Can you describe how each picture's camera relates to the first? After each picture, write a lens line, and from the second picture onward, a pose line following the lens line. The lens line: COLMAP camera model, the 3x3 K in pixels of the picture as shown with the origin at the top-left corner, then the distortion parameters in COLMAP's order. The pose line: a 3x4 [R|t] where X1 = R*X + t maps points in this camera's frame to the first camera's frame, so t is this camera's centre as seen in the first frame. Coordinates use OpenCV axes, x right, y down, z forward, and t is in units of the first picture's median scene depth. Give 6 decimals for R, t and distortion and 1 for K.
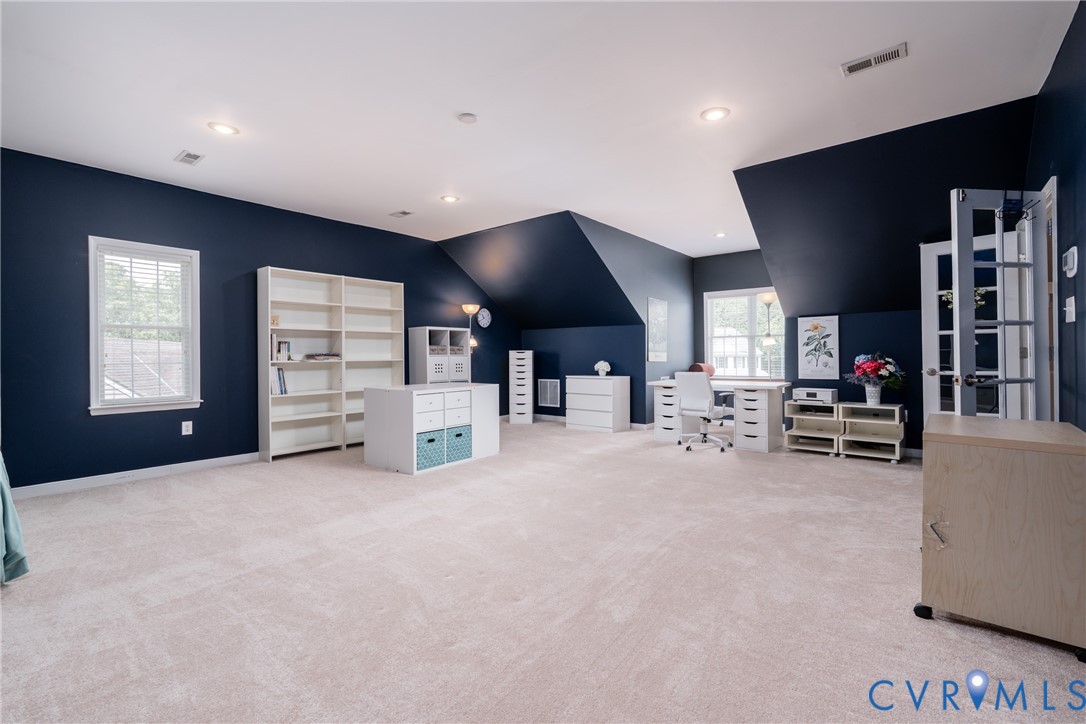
lens RADIAL K [[481.4, 0, 548.3], [0, 481.4, 354.7], [0, 0, 1]] dist [-0.004197, 0.000320]
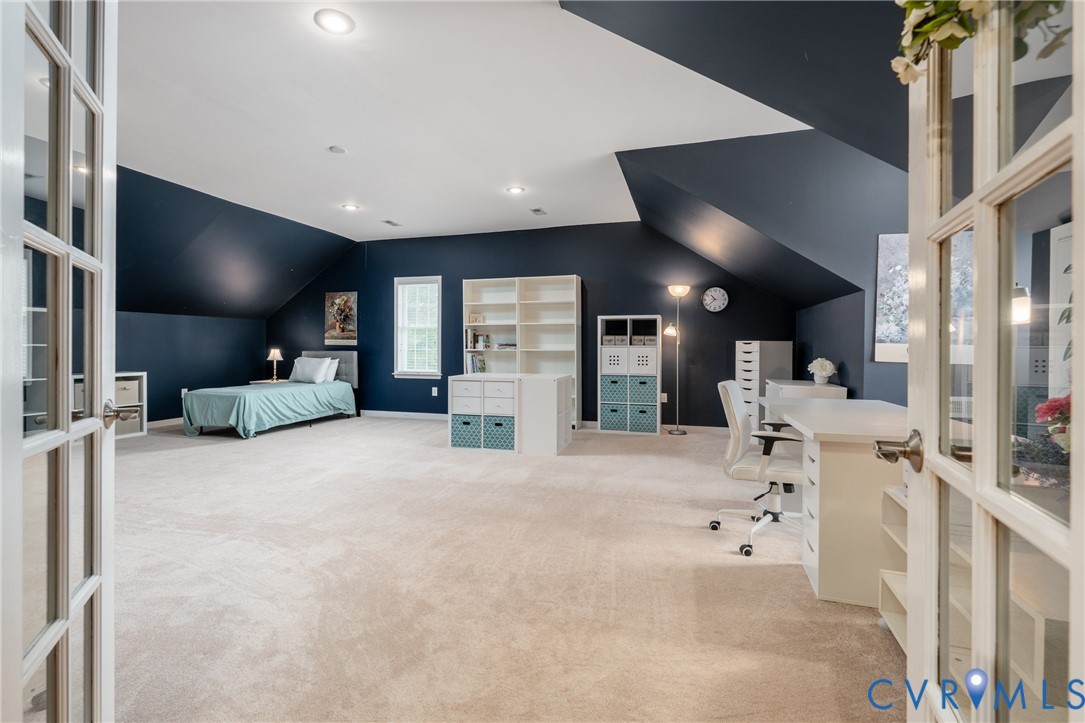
lens RADIAL K [[481.0, 0, 547.8], [0, 481.0, 354.2], [0, 0, 1]] dist [-0.004197, 0.000320]
pose [[0.371781, 0.019189, -0.928122, 0.776782], [-0.007015, 0.999816, 0.017861, 0.001261], [0.928294, -0.000130, 0.371847, 0.713334]]
